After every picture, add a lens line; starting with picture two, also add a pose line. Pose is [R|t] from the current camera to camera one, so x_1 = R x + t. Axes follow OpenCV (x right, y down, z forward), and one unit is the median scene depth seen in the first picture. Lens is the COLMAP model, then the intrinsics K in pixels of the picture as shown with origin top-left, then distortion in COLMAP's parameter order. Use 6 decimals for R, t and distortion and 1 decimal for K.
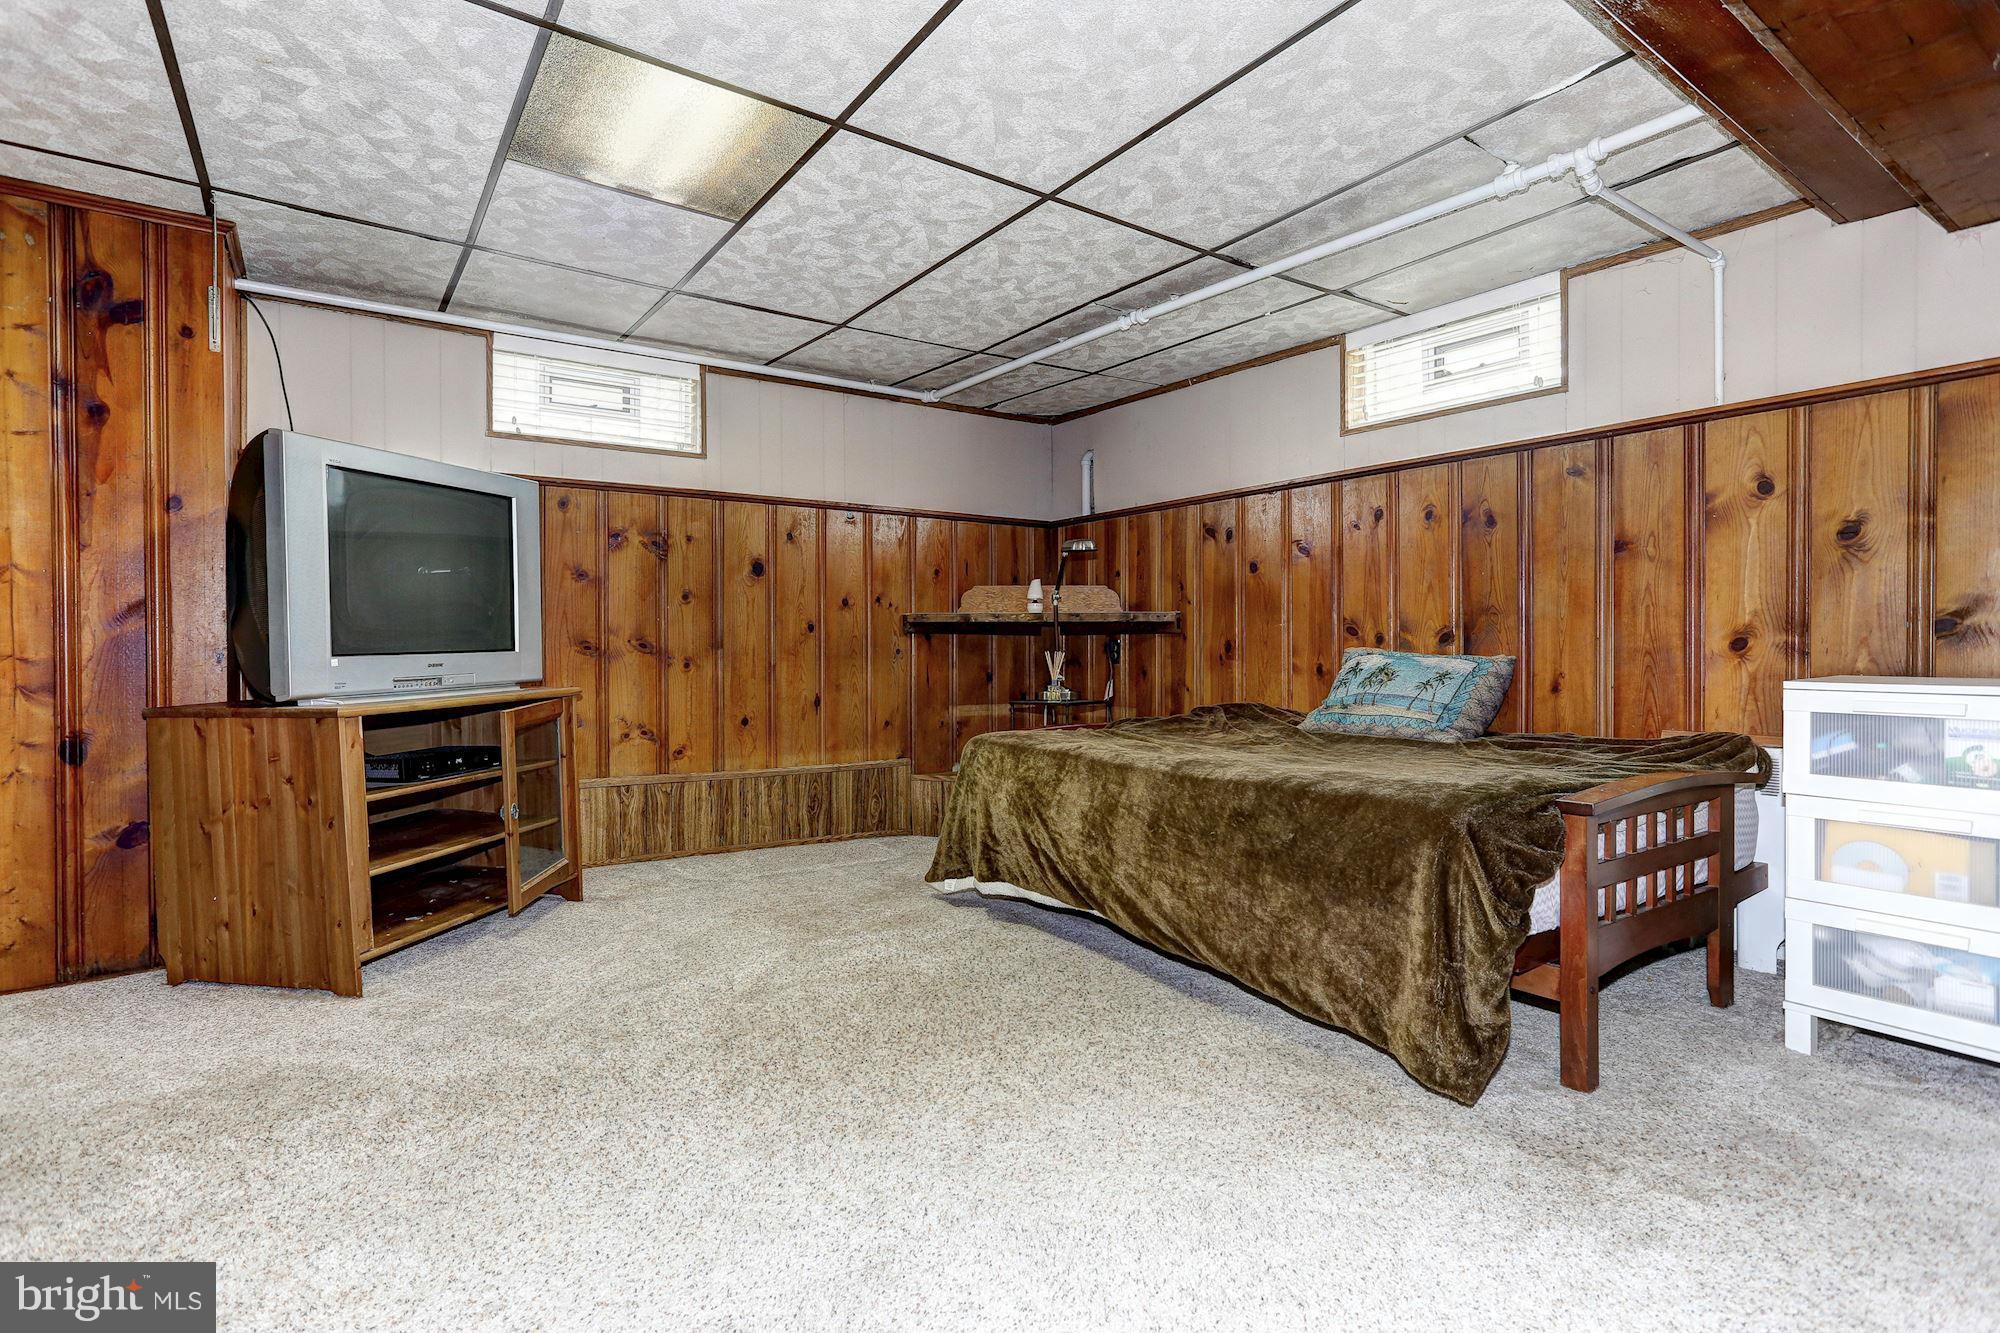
lens RADIAL K [[957.7, 0, 1000.0], [0, 957.7, 666.5], [0, 0, 1]] dist [0.001810, 0.001234]
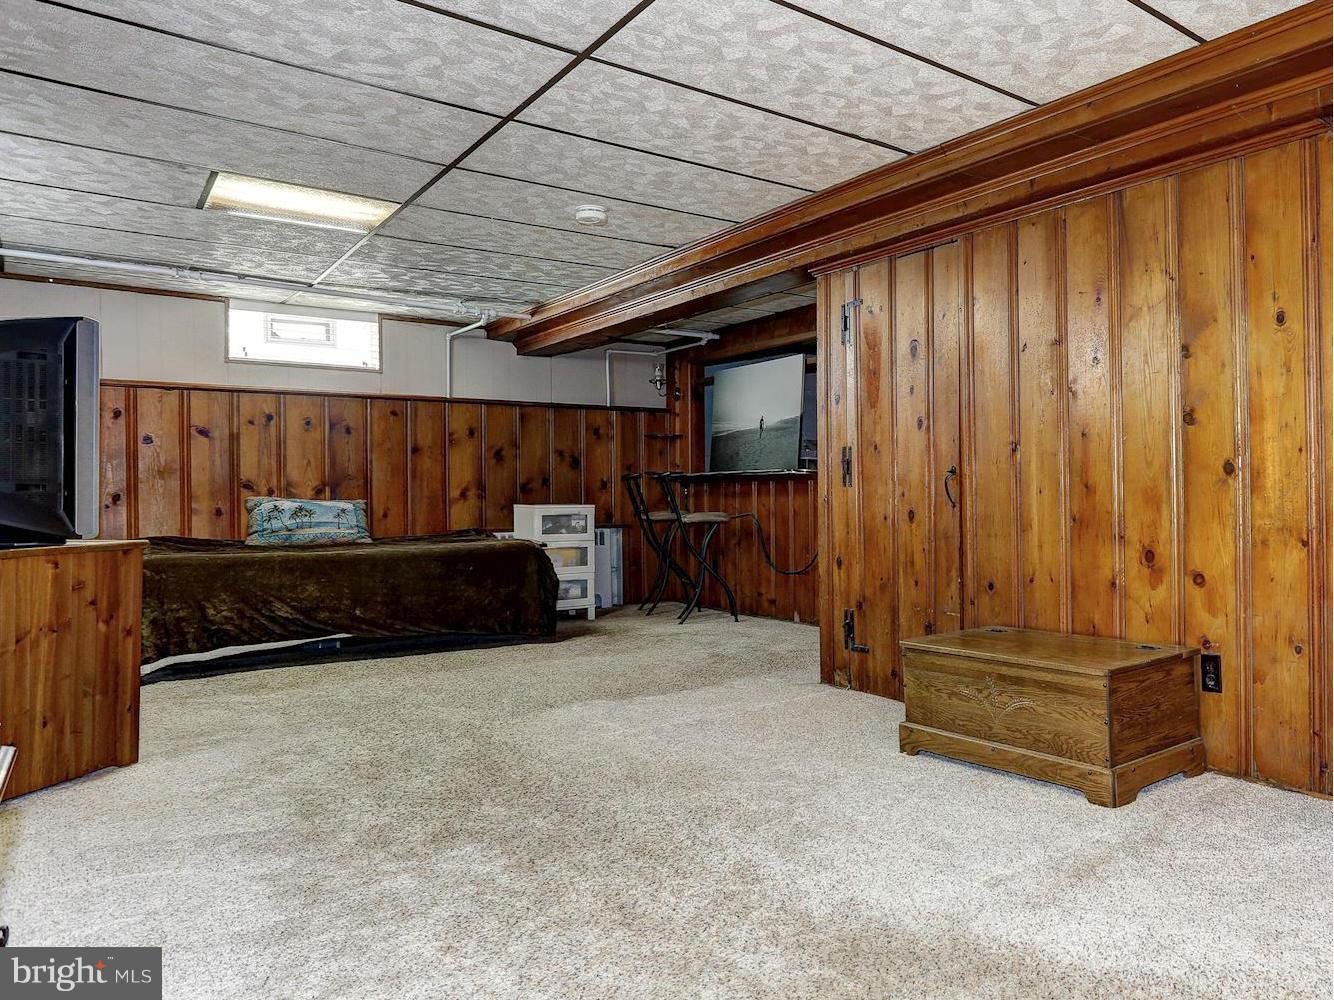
lens RADIAL K [[946.1, 0, 667.0], [0, 946.1, 500.0], [0, 0, 1]] dist [-0.002519, 0.001096]
pose [[0.171985, -0.006454, 0.985078, -1.656316], [0.028124, 0.999603, 0.001640, 0.004305], [-0.984698, 0.027422, 0.172099, 0.047640]]
